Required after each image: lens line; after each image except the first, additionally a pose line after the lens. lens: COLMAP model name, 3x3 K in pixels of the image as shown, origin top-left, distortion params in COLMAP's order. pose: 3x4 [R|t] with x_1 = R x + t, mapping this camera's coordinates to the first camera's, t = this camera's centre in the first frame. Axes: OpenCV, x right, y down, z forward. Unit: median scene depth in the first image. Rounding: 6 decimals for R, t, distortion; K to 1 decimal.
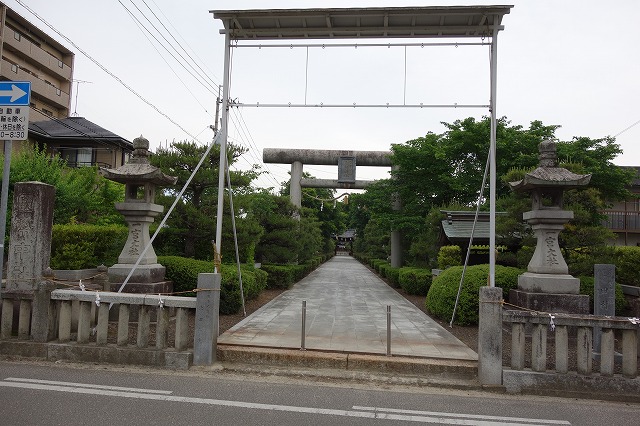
lens RADIAL K [[526.8, 0, 333.2], [0, 526.8, 209.6], [0, 0, 1]] dist [-0.014409, -0.008033]
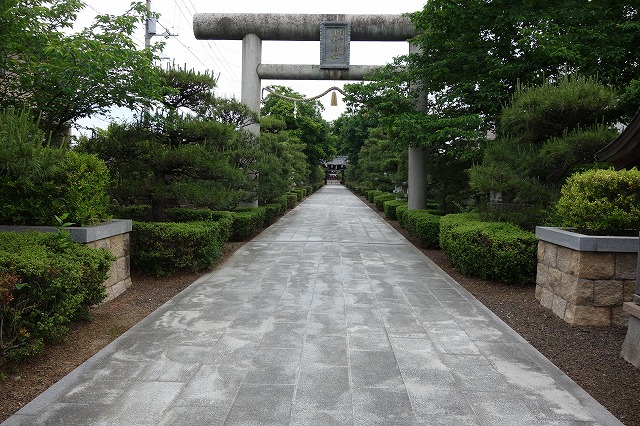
lens RADIAL K [[526.8, 0, 333.2], [0, 526.8, 209.6], [0, 0, 1]] dist [-0.014409, -0.008033]
pose [[0.999724, -0.017730, 0.015382, 0.011431], [0.015481, 0.990628, 0.135710, 0.025565], [-0.017644, -0.135435, 0.990629, 0.380429]]
